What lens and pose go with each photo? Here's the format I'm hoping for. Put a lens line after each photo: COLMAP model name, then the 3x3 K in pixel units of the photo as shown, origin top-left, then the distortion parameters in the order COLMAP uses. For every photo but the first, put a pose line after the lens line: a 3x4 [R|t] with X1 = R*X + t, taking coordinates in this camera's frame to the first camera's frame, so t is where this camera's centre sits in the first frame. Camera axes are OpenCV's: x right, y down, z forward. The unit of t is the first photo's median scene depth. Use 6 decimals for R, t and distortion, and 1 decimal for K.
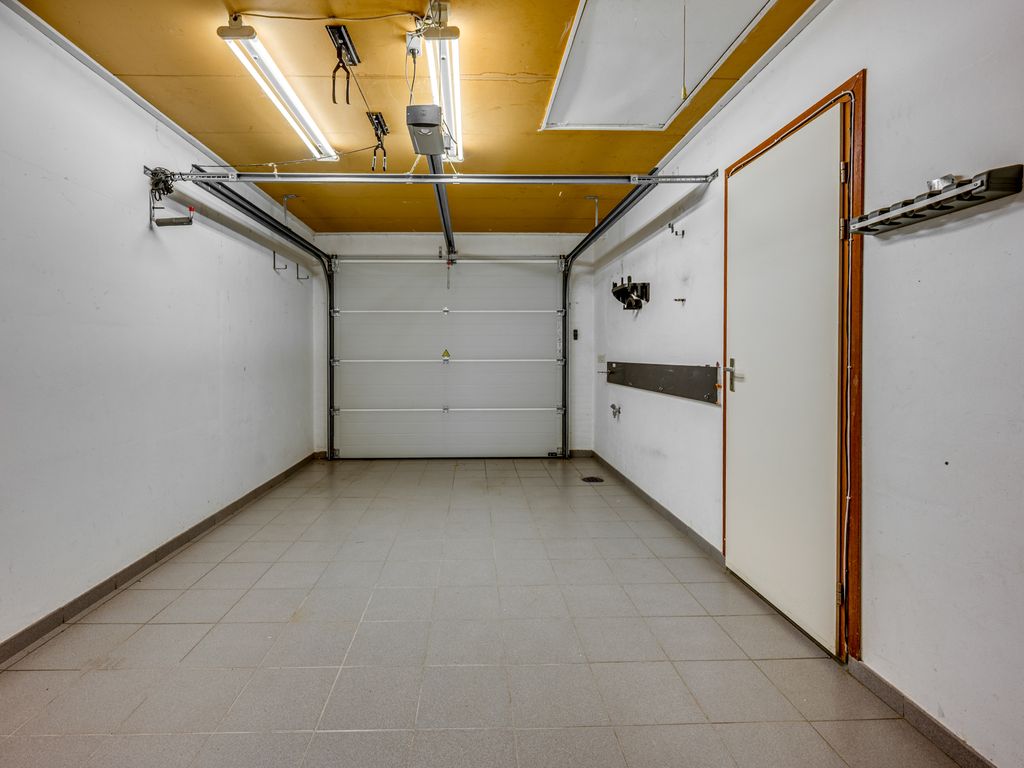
lens RADIAL K [[888.0, 0, 512.0], [0, 888.0, 384.0], [0, 0, 1]] dist [0.003831, -0.002603]
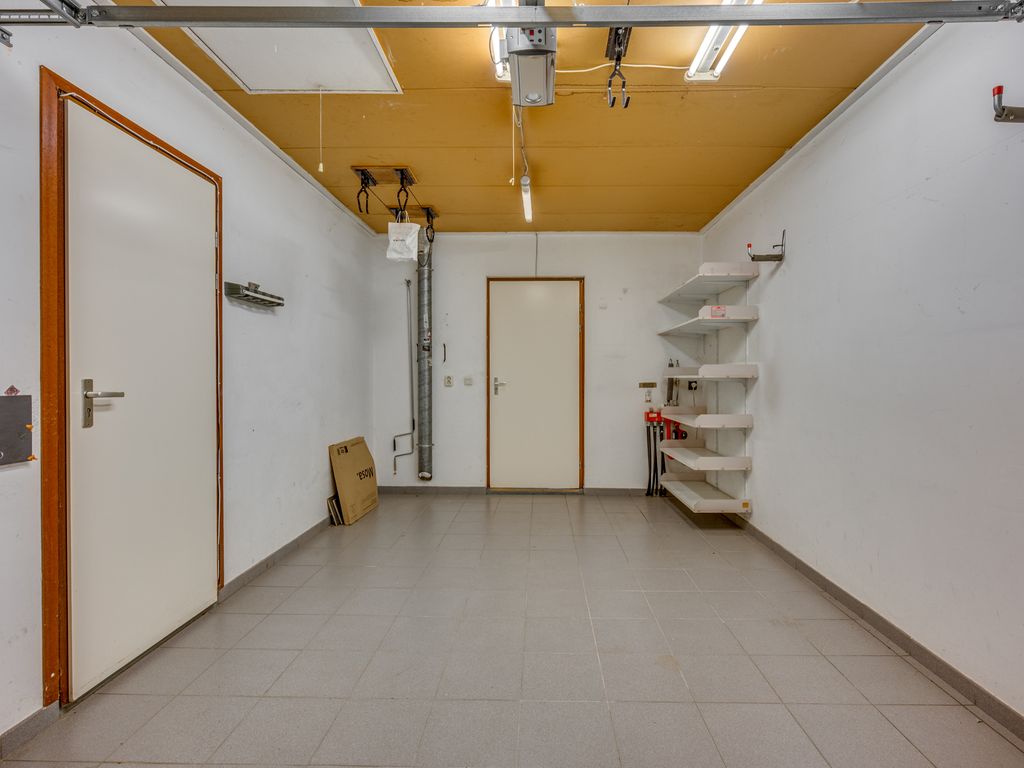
lens RADIAL K [[888.0, 0, 512.0], [0, 888.0, 384.0], [0, 0, 1]] dist [0.003831, -0.002603]
pose [[-0.997263, -0.001034, 0.073932, -0.151719], [0.002262, 0.999007, 0.044485, -0.065438], [-0.073904, 0.044531, -0.996271, 1.990921]]
